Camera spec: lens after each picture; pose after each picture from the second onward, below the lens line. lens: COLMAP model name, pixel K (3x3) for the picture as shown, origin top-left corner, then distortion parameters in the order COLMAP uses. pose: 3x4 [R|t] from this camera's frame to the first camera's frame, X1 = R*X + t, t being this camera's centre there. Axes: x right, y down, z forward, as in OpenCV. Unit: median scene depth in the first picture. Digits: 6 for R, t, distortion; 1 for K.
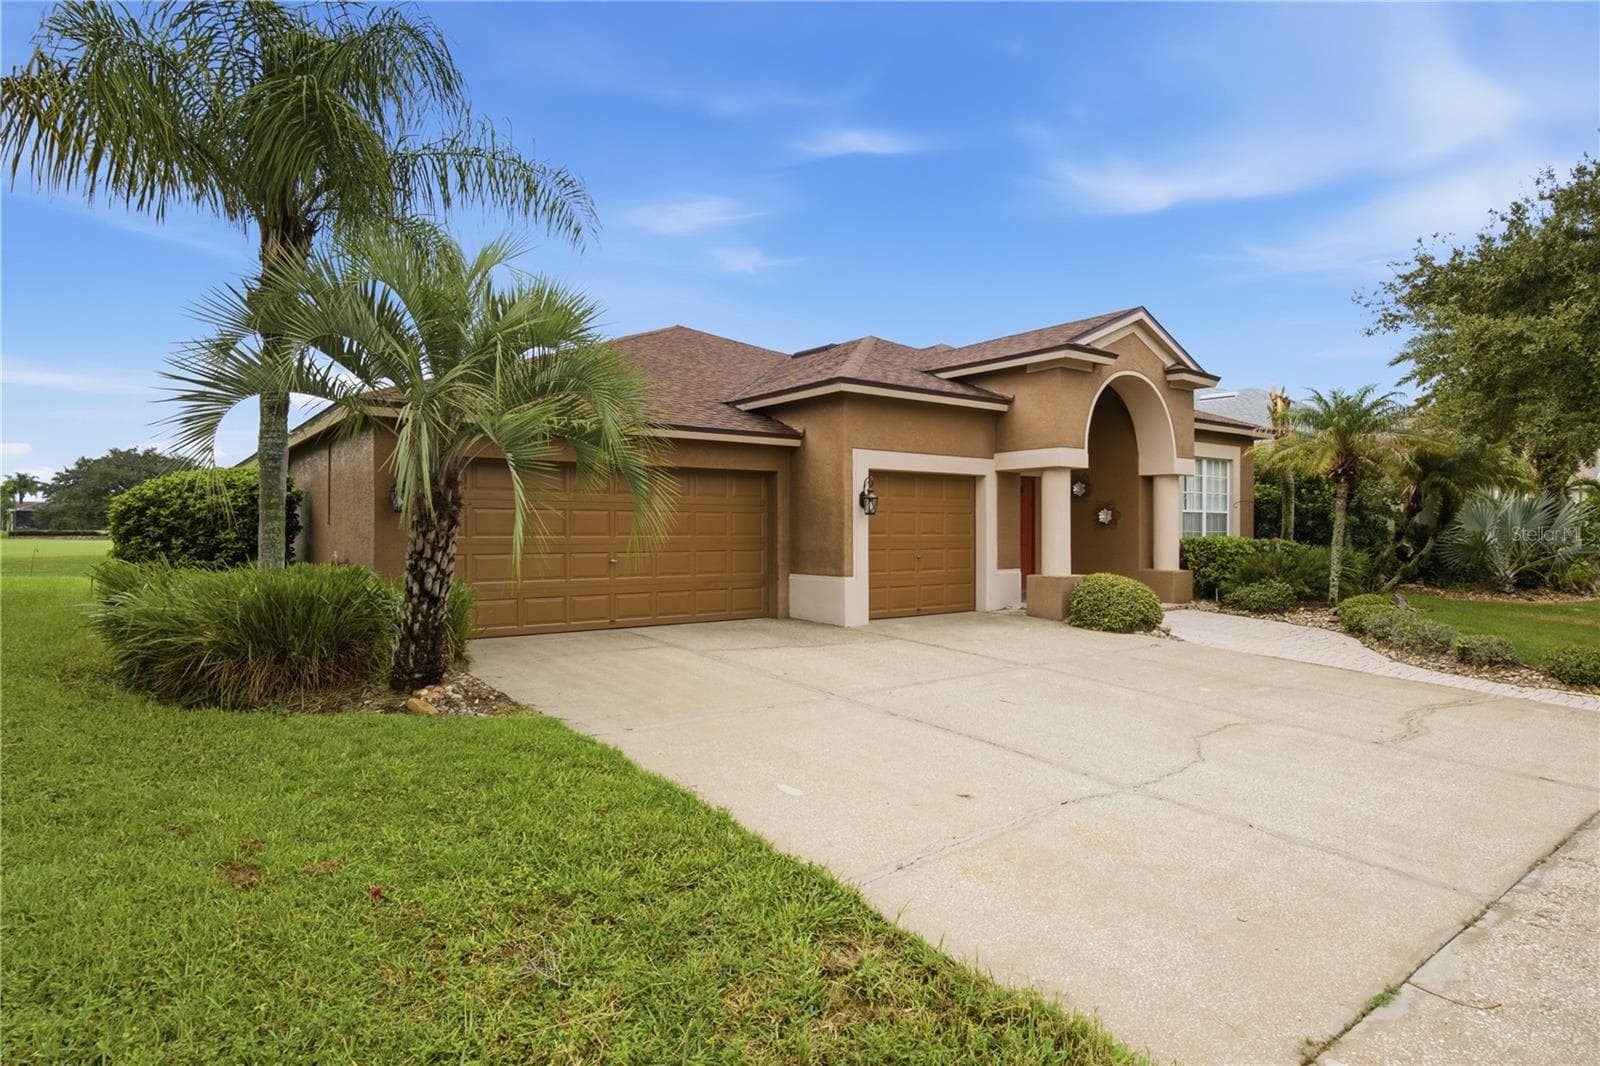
lens RADIAL K [[811.0, 0, 800.0], [0, 811.0, 533.0], [0, 0, 1]] dist [0.018648, 0.000037]
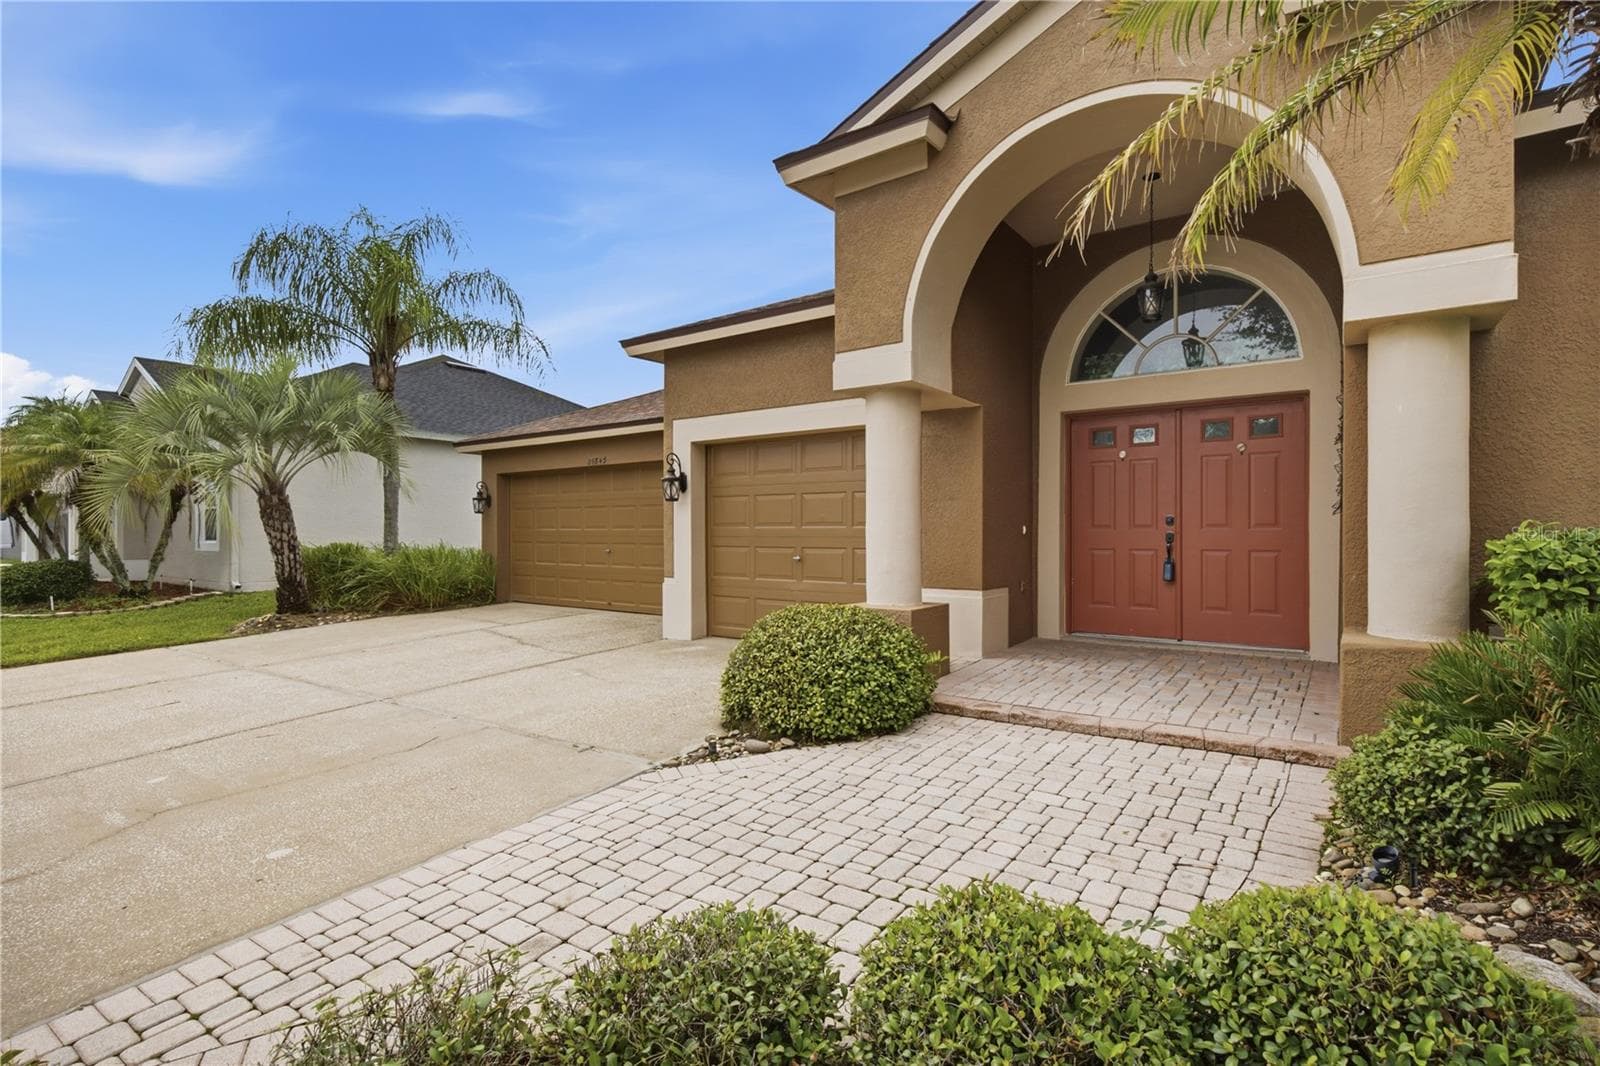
lens RADIAL K [[778.9, 0, 800.0], [0, 778.9, 533.0], [0, 0, 1]] dist [0.012021, -0.000128]
pose [[0.312285, 0.006927, -0.949963, 0.761680], [0.004113, 0.999954, 0.008644, 0.002667], [0.949980, -0.006606, 0.312242, 0.802146]]
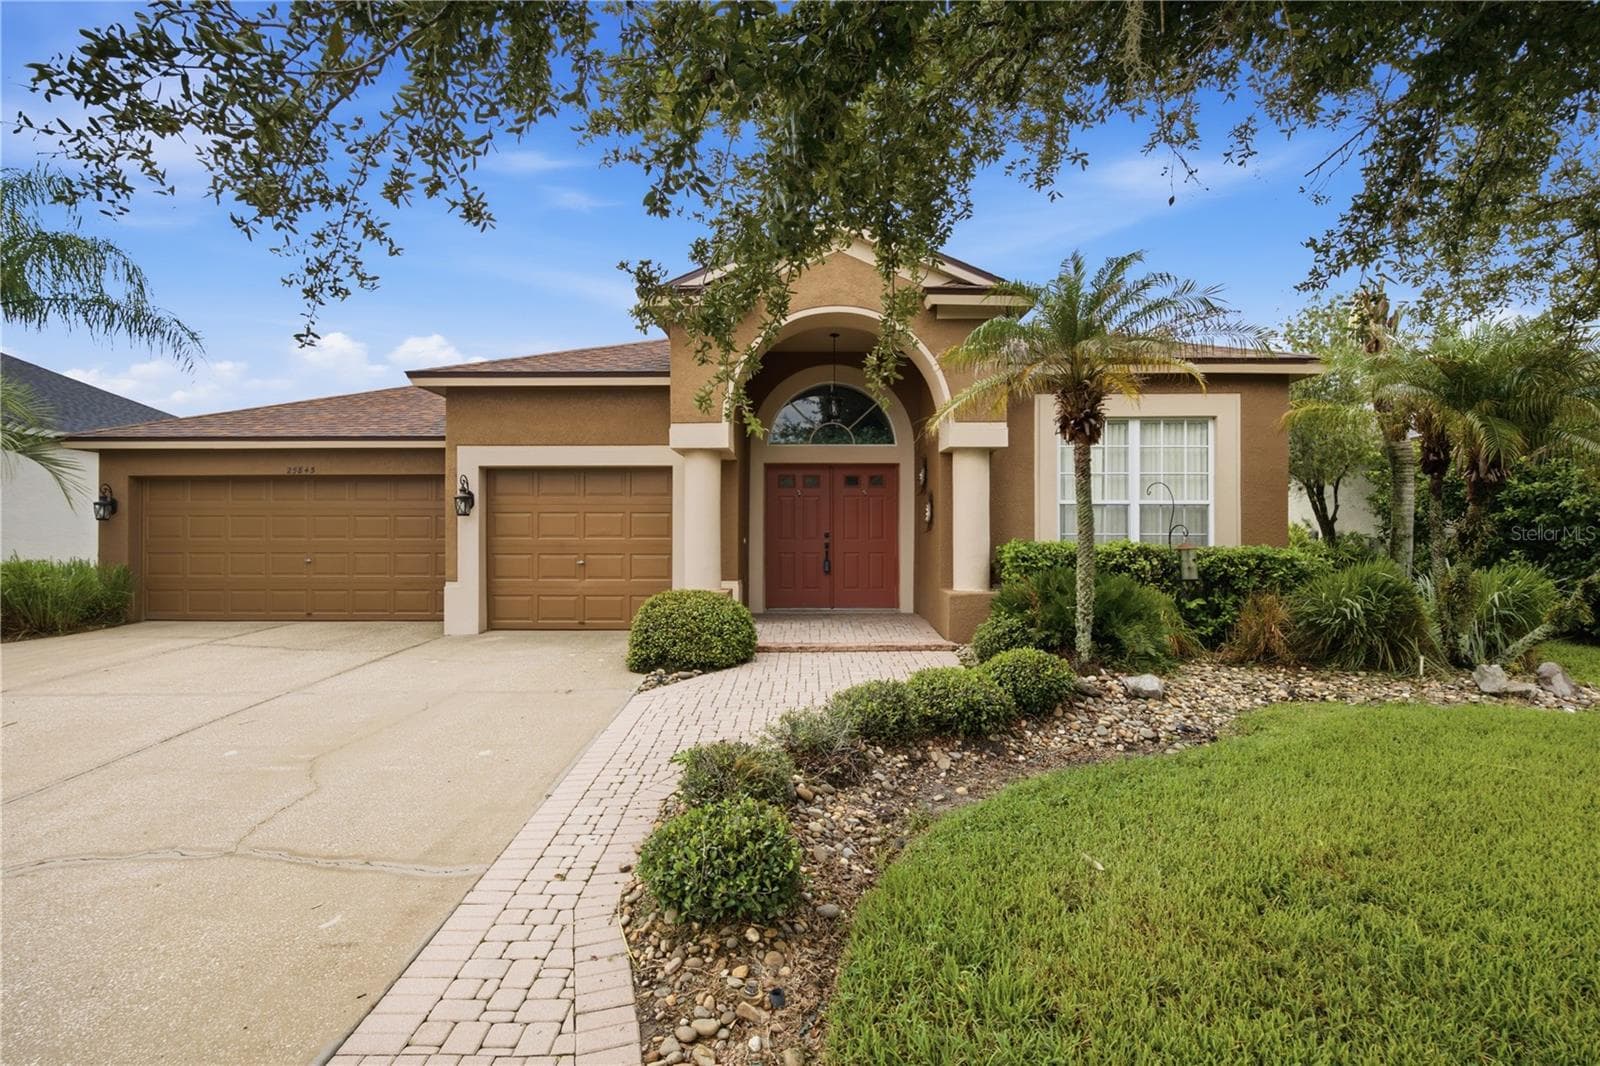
lens RADIAL K [[811.0, 0, 800.0], [0, 811.0, 533.0], [0, 0, 1]] dist [0.018648, 0.000037]
pose [[0.807588, 0.002397, -0.589742, 0.849185], [-0.001448, 0.999997, 0.002082, -0.004606], [0.589745, -0.000827, 0.807589, 0.434599]]
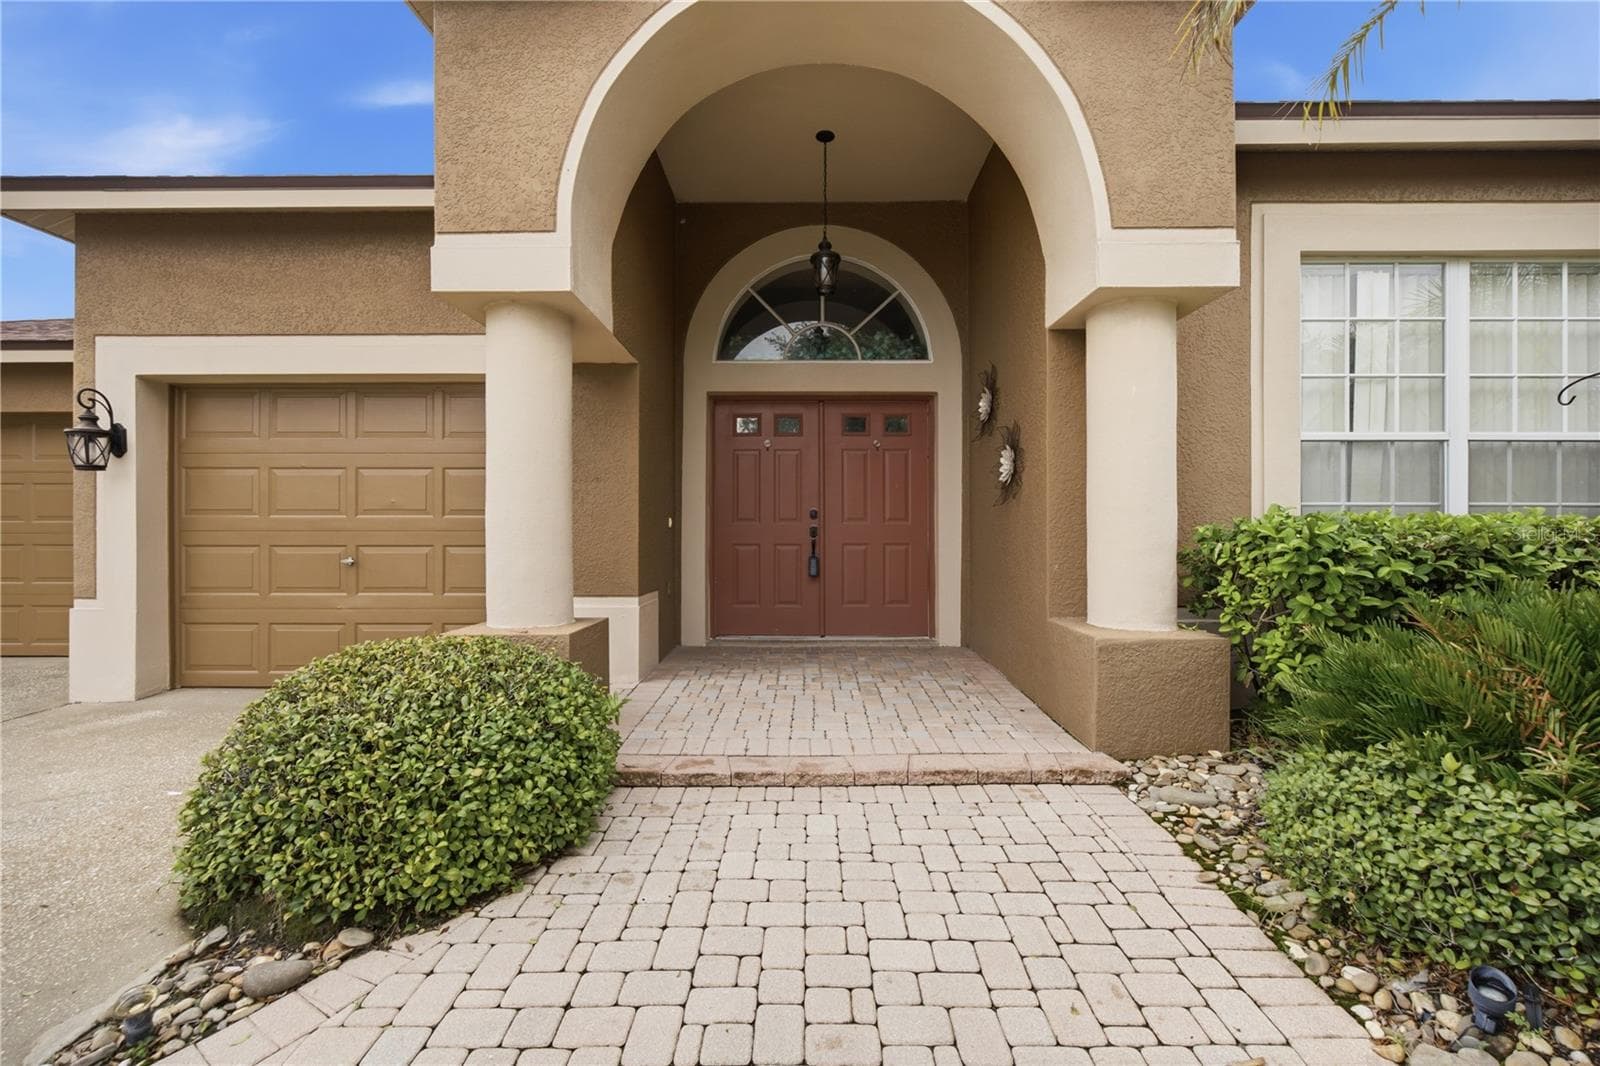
lens RADIAL K [[662.1, 0, 800.0], [0, 662.1, 533.0], [0, 0, 1]] dist [0.002374, -0.000468]
pose [[0.804915, 0.003206, -0.593381, 0.575470], [-0.001135, 0.999992, 0.003863, 0.011377], [0.593389, -0.002436, 0.804912, 0.850975]]
